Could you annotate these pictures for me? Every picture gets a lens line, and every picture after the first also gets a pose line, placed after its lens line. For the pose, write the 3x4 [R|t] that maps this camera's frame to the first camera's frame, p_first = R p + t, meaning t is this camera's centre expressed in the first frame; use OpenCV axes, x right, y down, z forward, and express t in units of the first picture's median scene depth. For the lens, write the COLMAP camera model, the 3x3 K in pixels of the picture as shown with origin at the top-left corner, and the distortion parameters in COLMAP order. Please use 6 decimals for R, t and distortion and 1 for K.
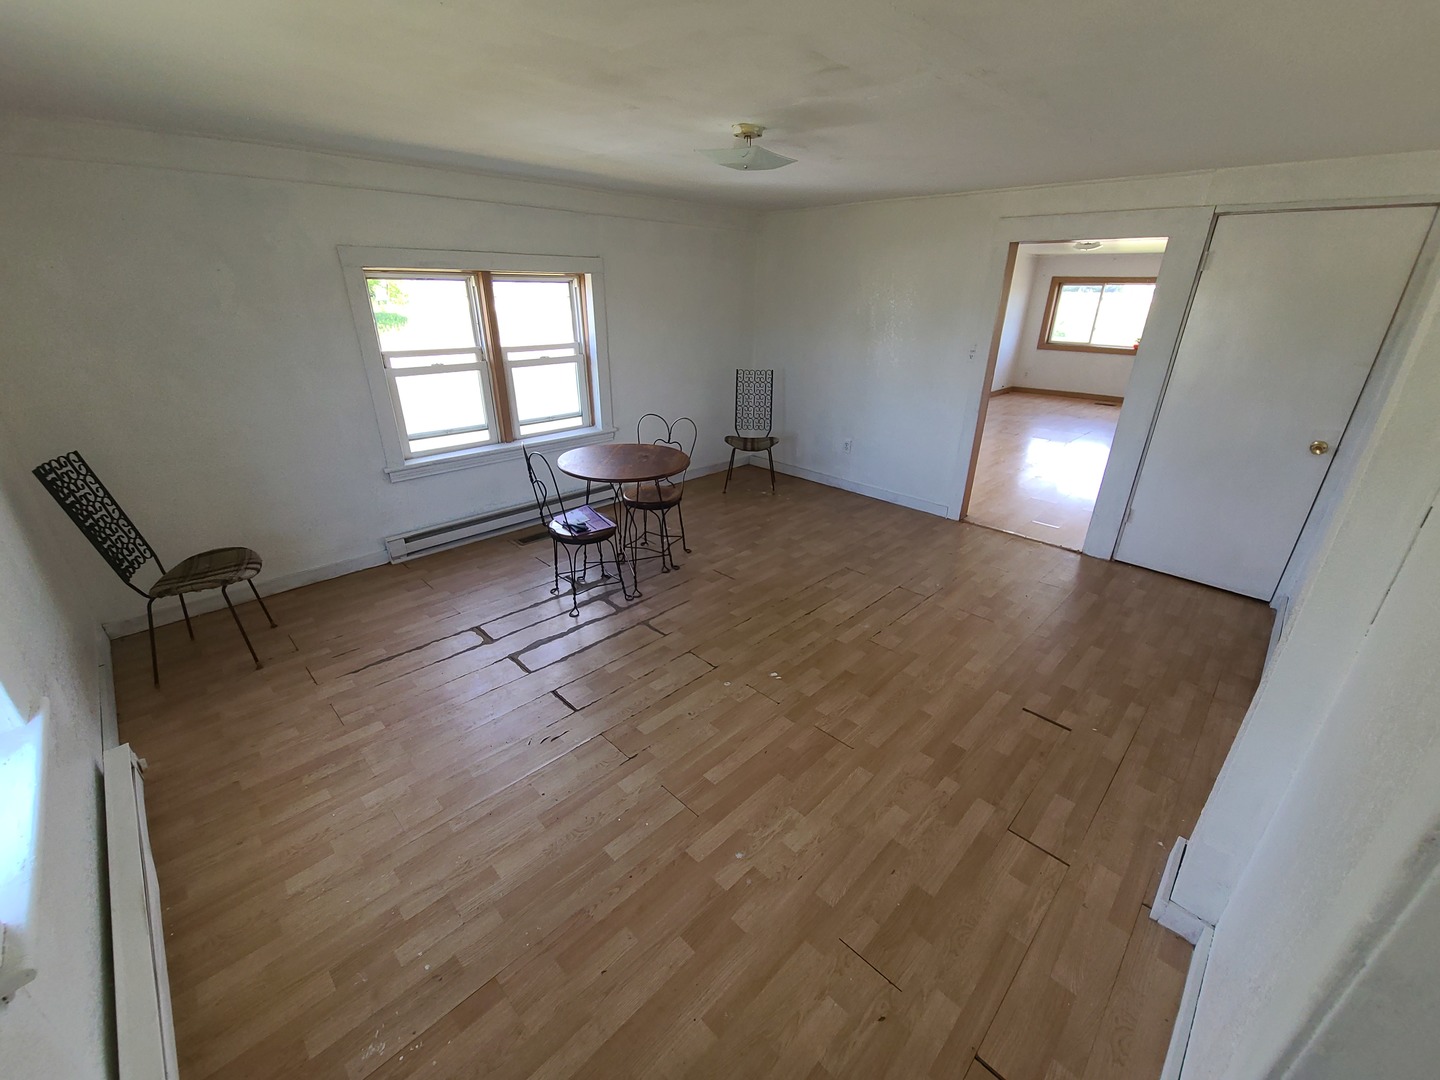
lens RADIAL K [[581.3, 0, 723.6], [0, 581.3, 540.4], [0, 0, 1]] dist [0.002697, -0.001430]
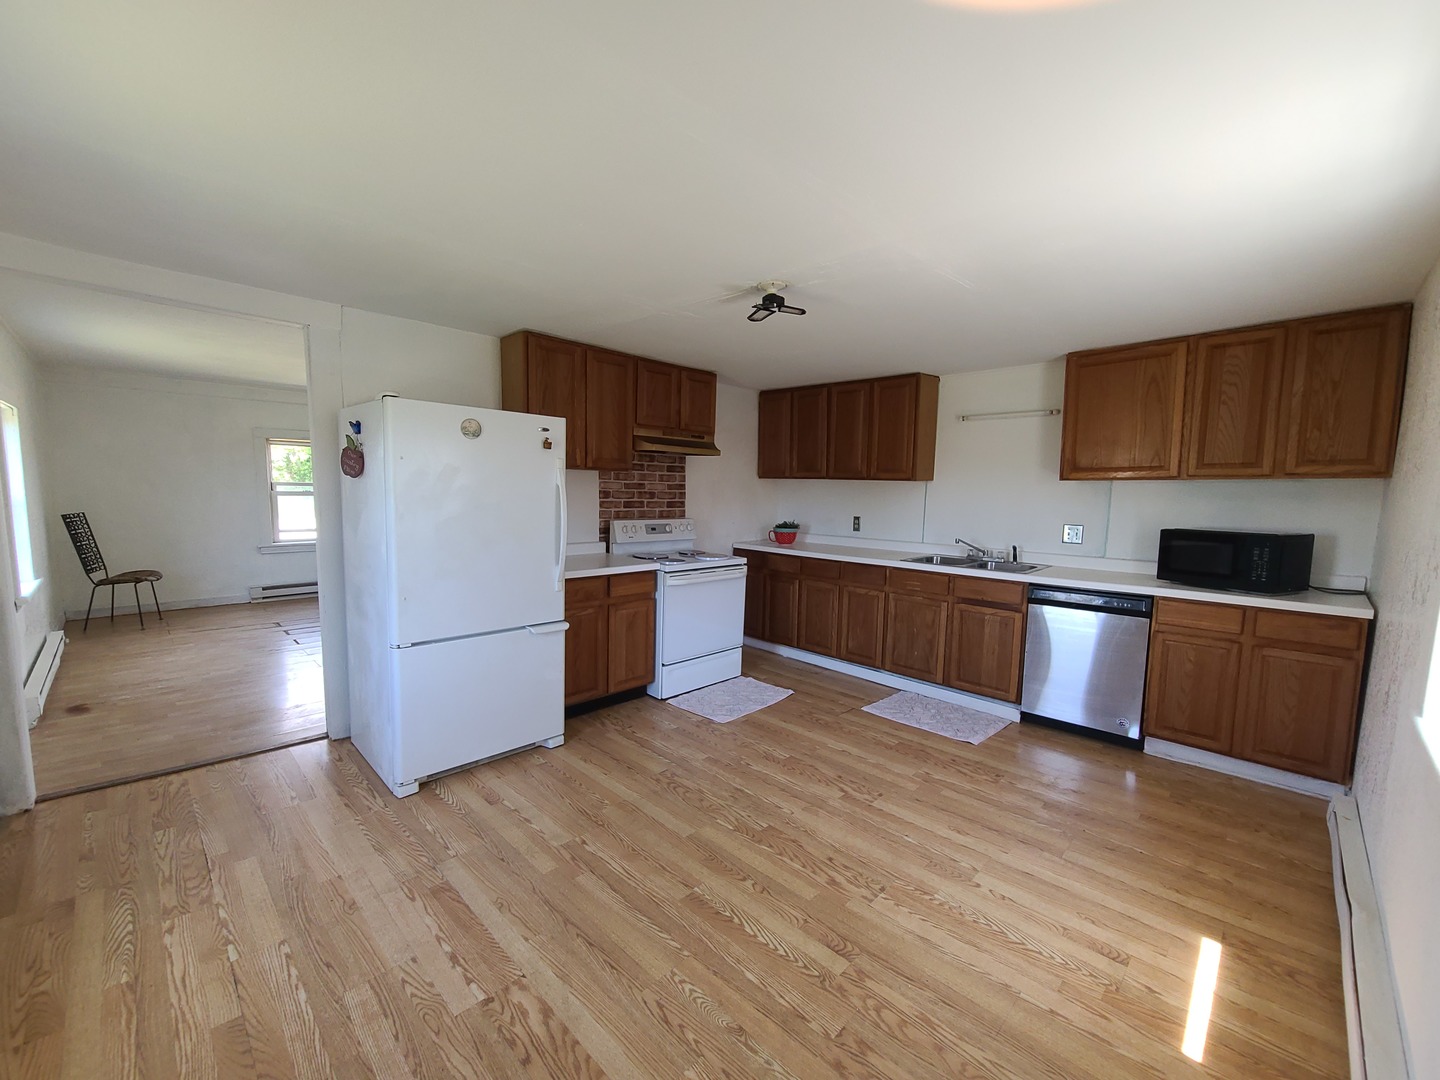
lens RADIAL K [[581.3, 0, 721.5], [0, 581.3, 545.7], [0, 0, 1]] dist [0.002697, -0.001430]
pose [[0.999986, 0.005237, -0.000203, 0.964244], [-0.005046, 0.951621, -0.307234, 0.490307], [-0.001416, 0.307231, 0.951634, -0.781508]]
